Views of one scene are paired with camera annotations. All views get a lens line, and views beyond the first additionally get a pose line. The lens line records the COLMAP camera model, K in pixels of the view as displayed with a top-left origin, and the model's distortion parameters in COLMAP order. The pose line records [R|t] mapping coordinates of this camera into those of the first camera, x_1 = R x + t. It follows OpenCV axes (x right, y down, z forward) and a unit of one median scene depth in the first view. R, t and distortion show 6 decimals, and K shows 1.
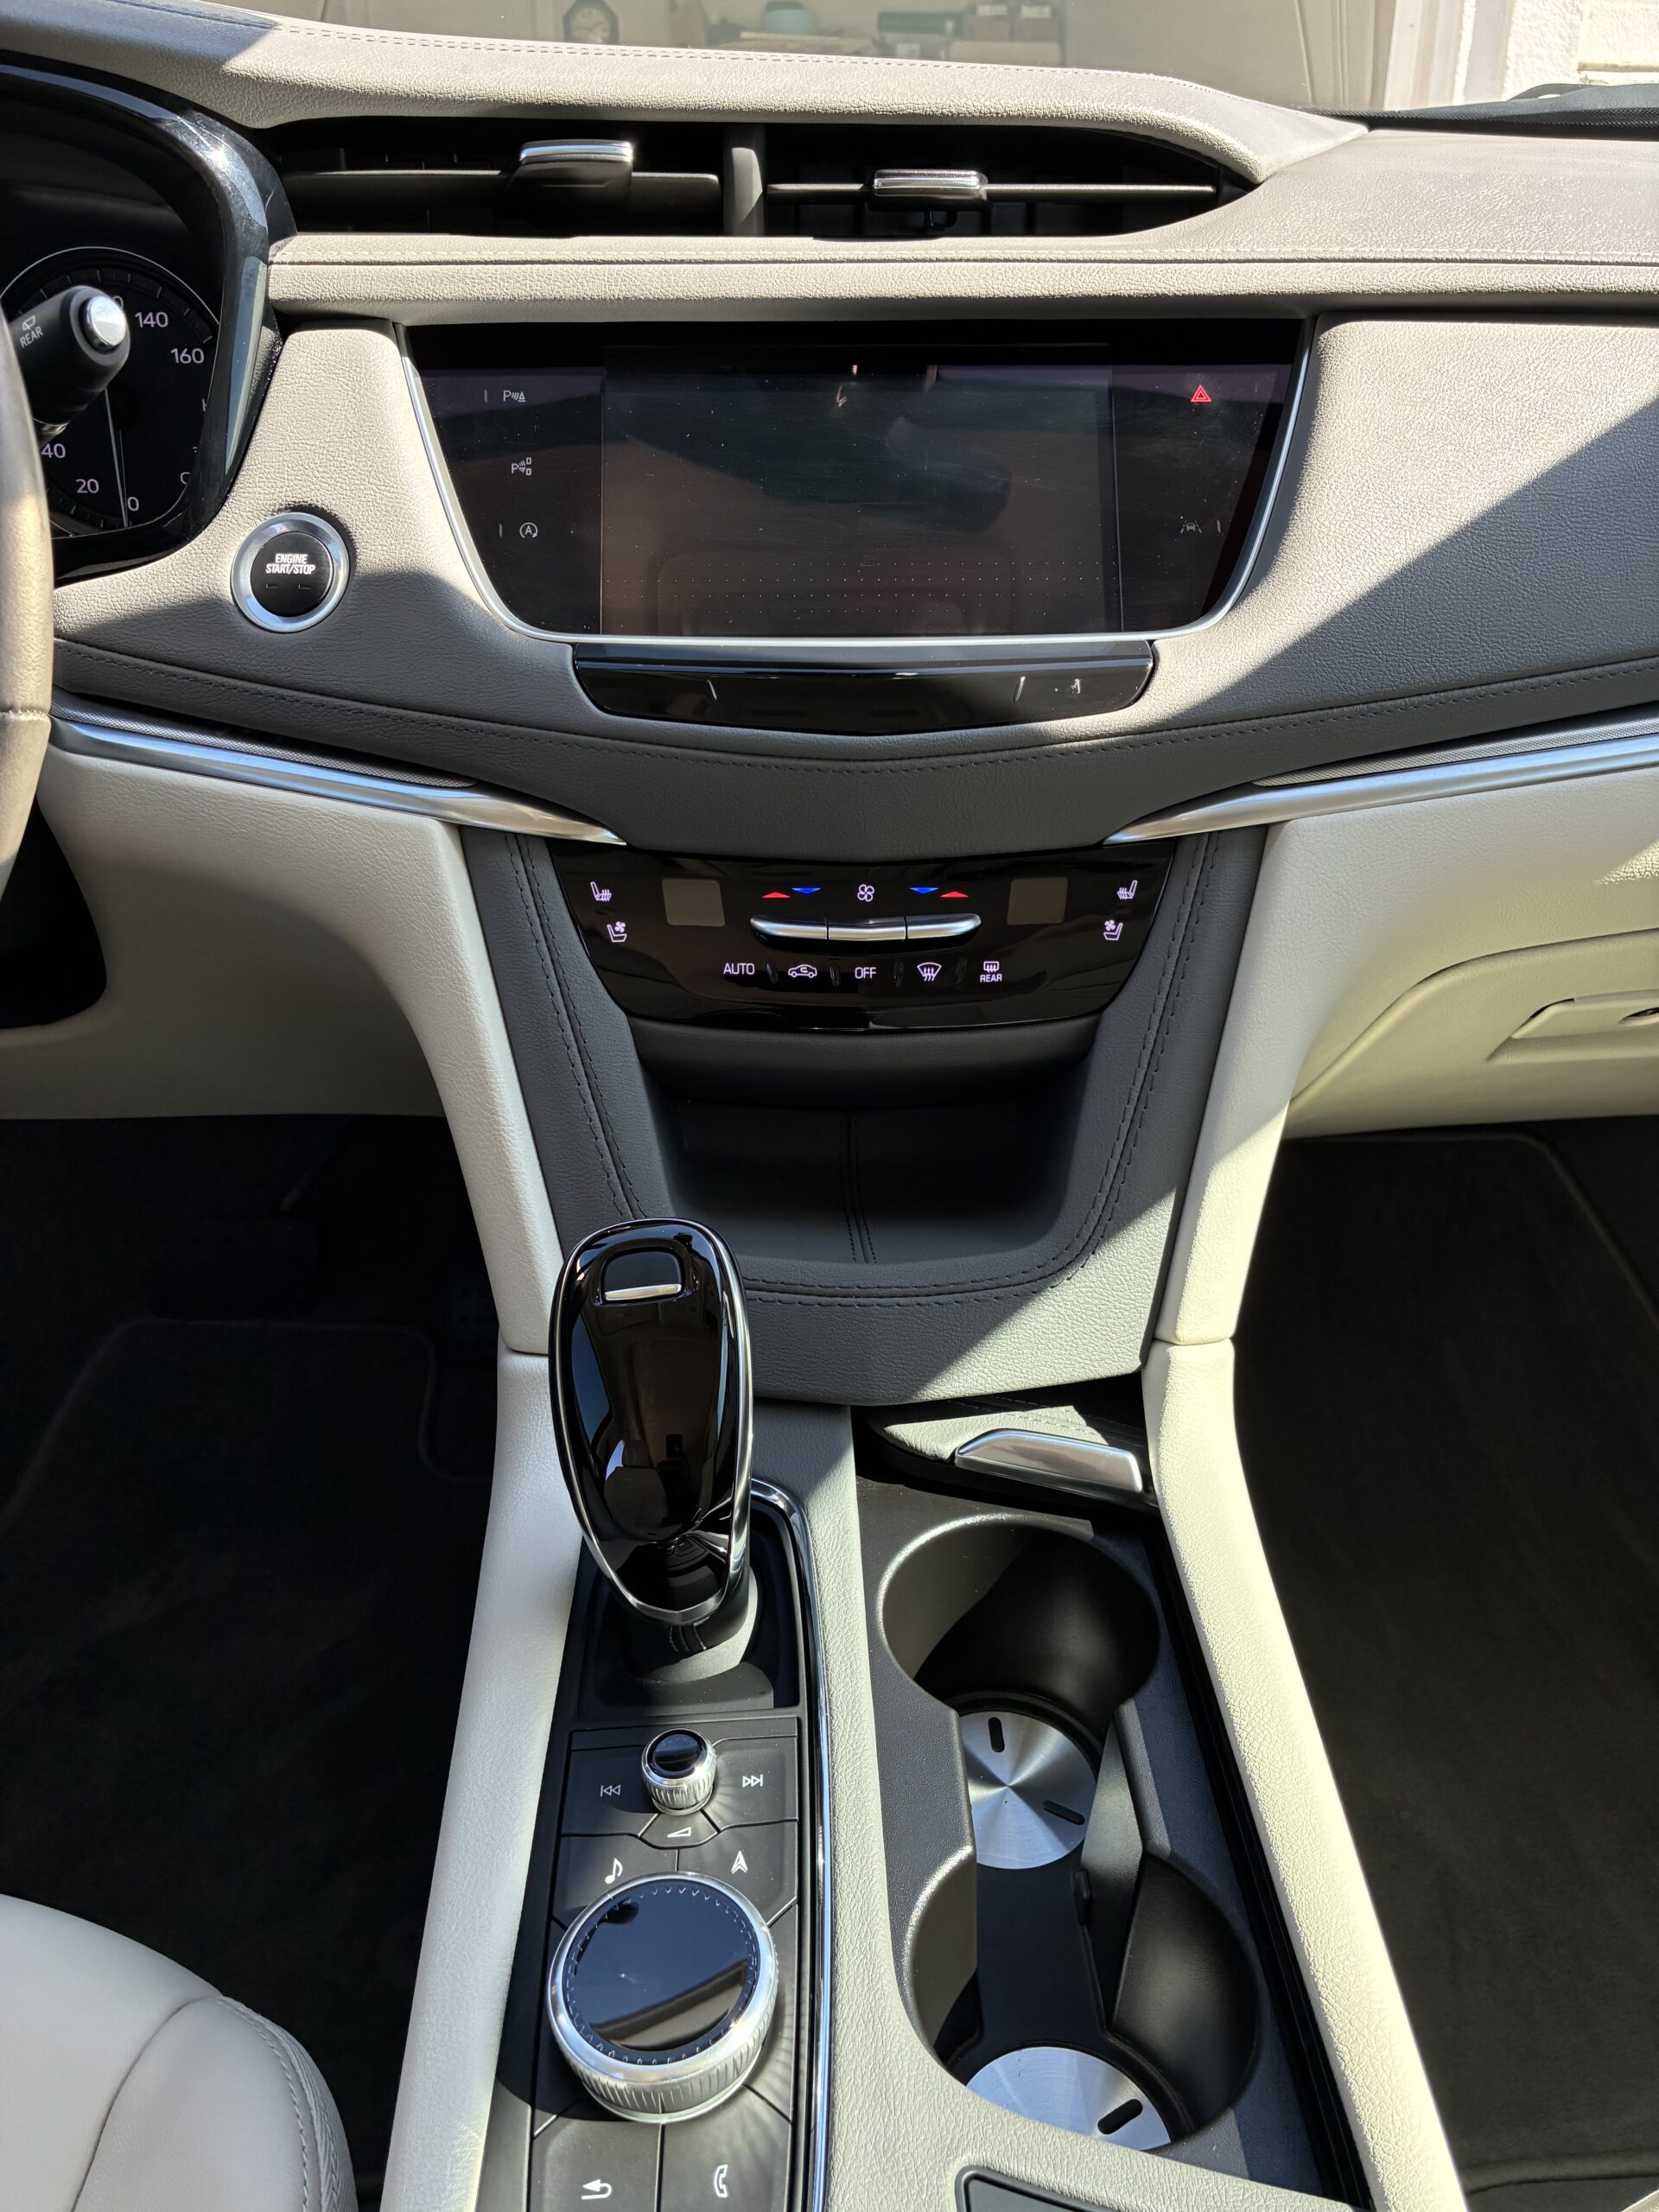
lens RADIAL K [[1650.8, 0, 884.1], [0, 1650.8, 1106.0], [0, 0, 1]] dist [-0.003340, -0.001353]
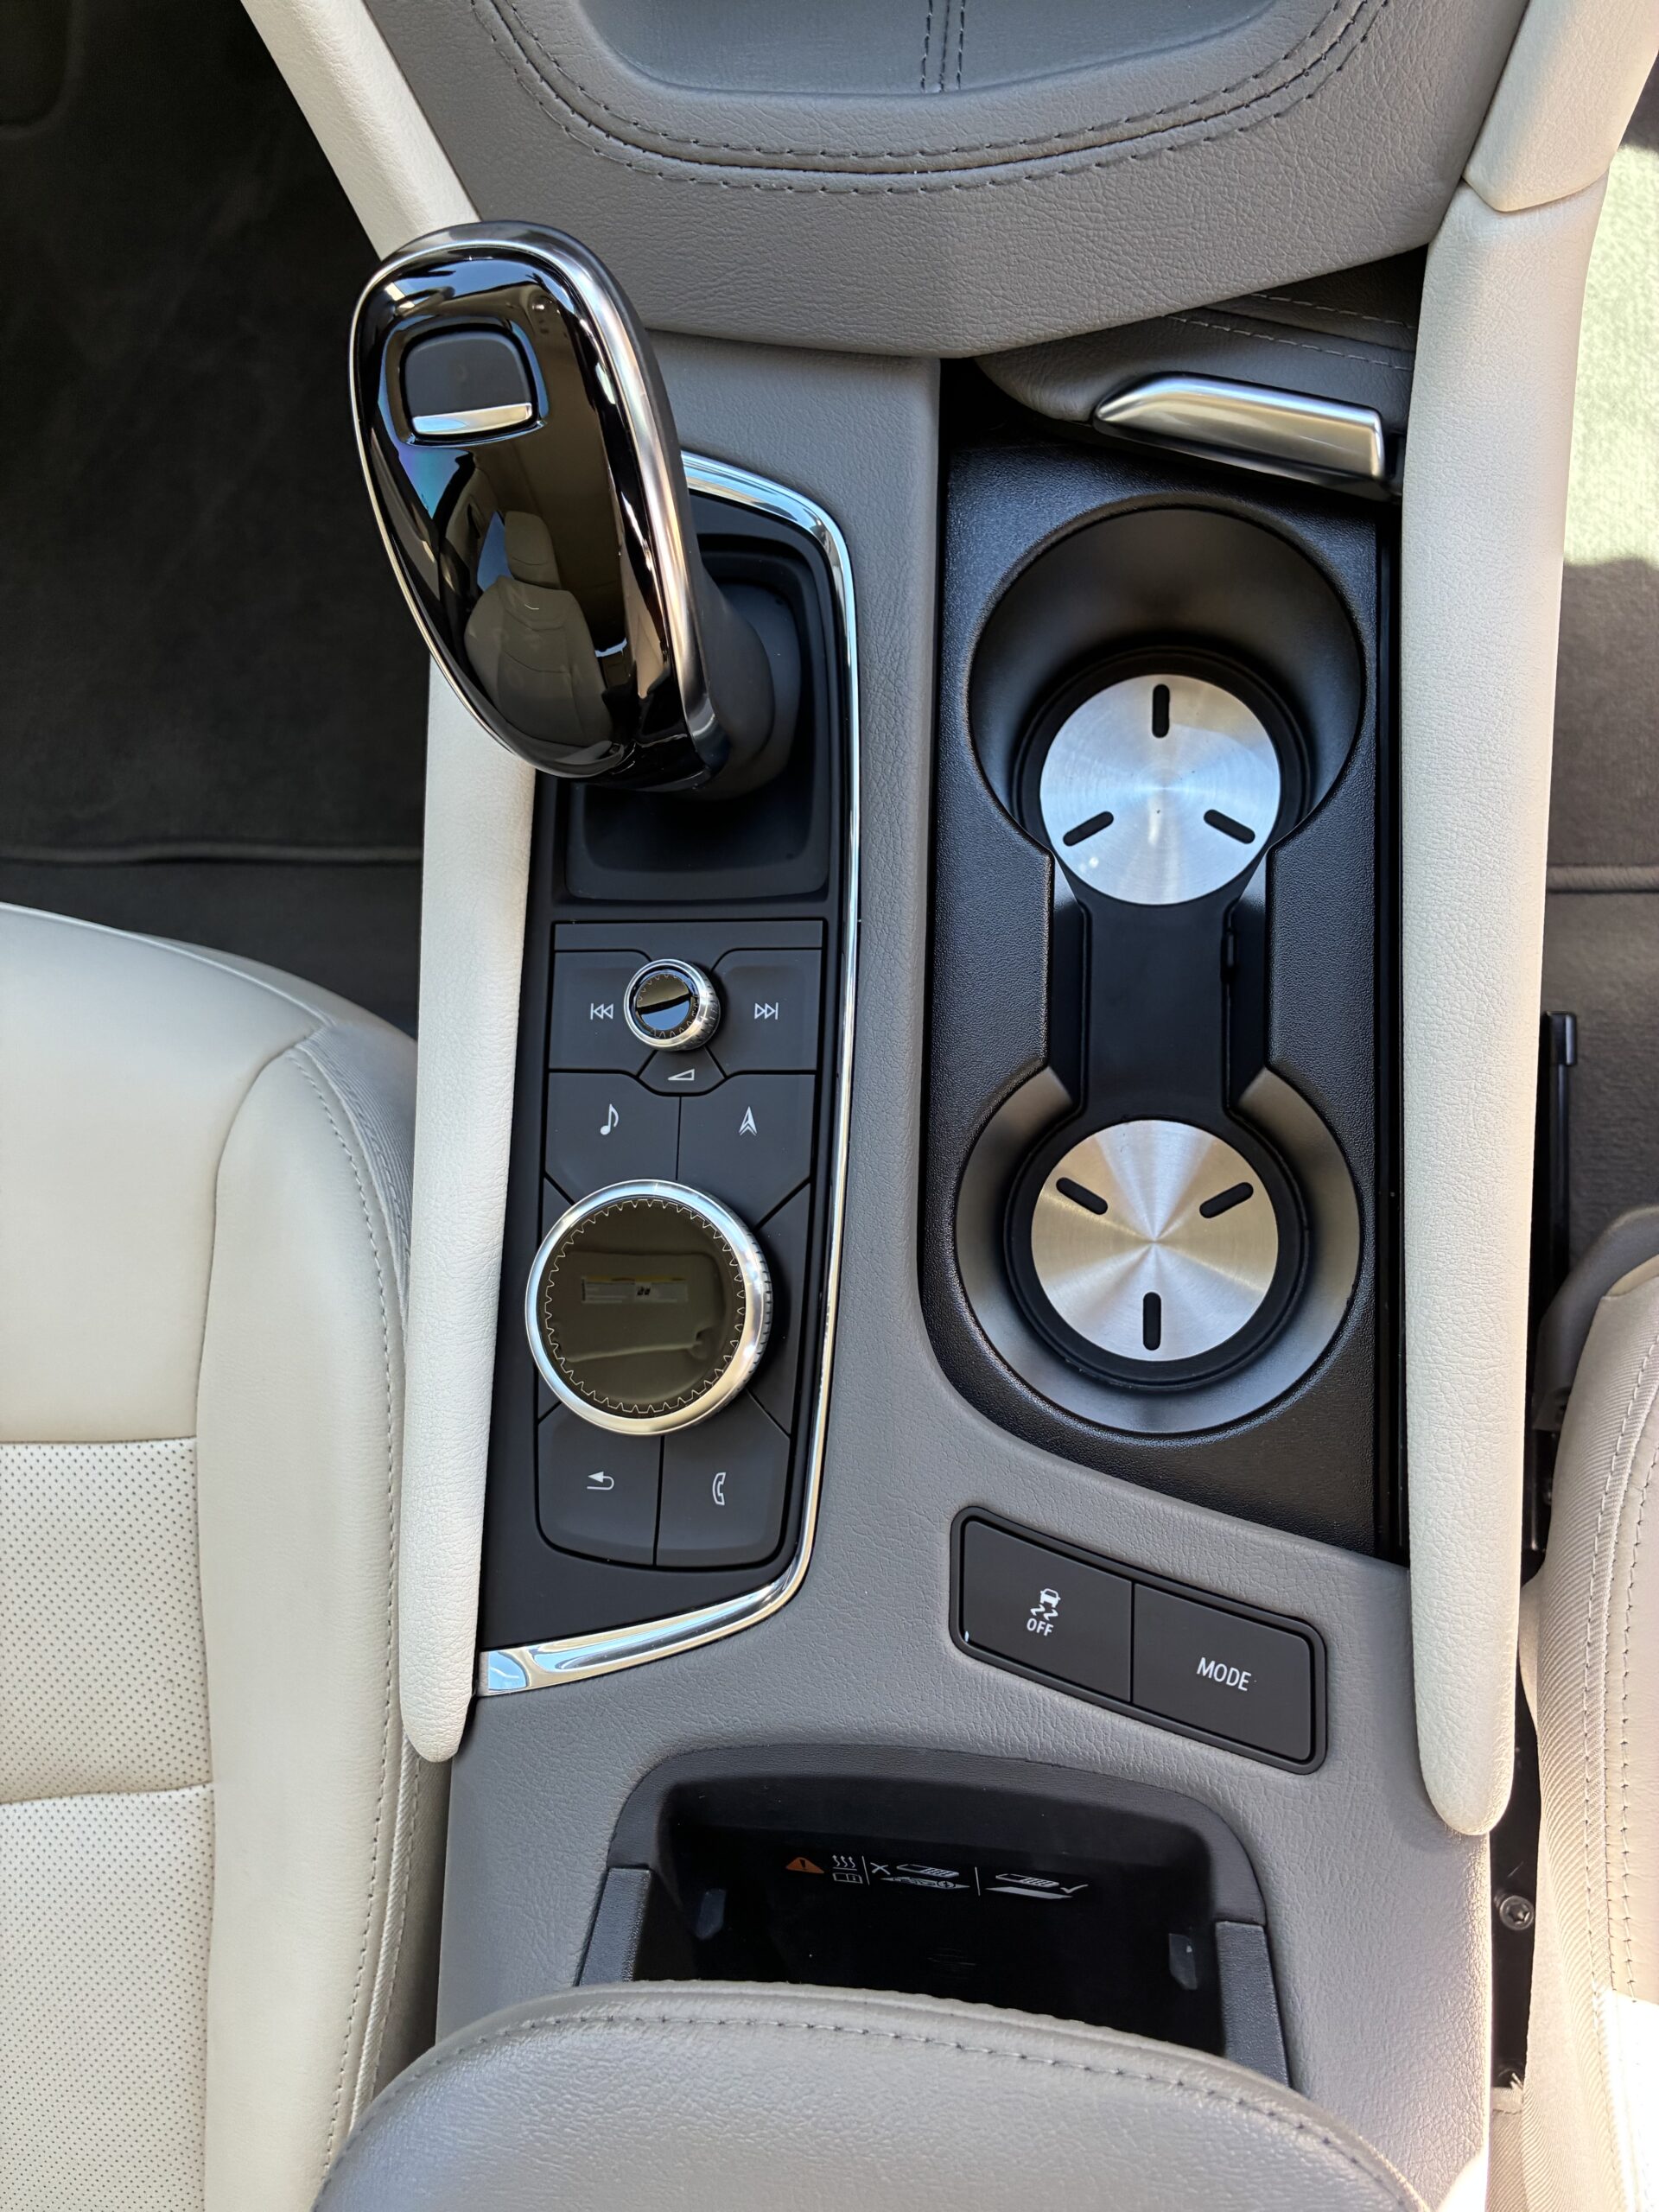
lens RADIAL K [[1650.8, 0, 884.1], [0, 1650.8, 1106.0], [0, 0, 1]] dist [-0.003340, -0.001353]
pose [[0.979970, 0.073249, -0.185183, 0.126892], [0.109521, 0.578408, 0.808362, -0.207701], [0.166323, -0.812453, 0.558800, 0.501485]]
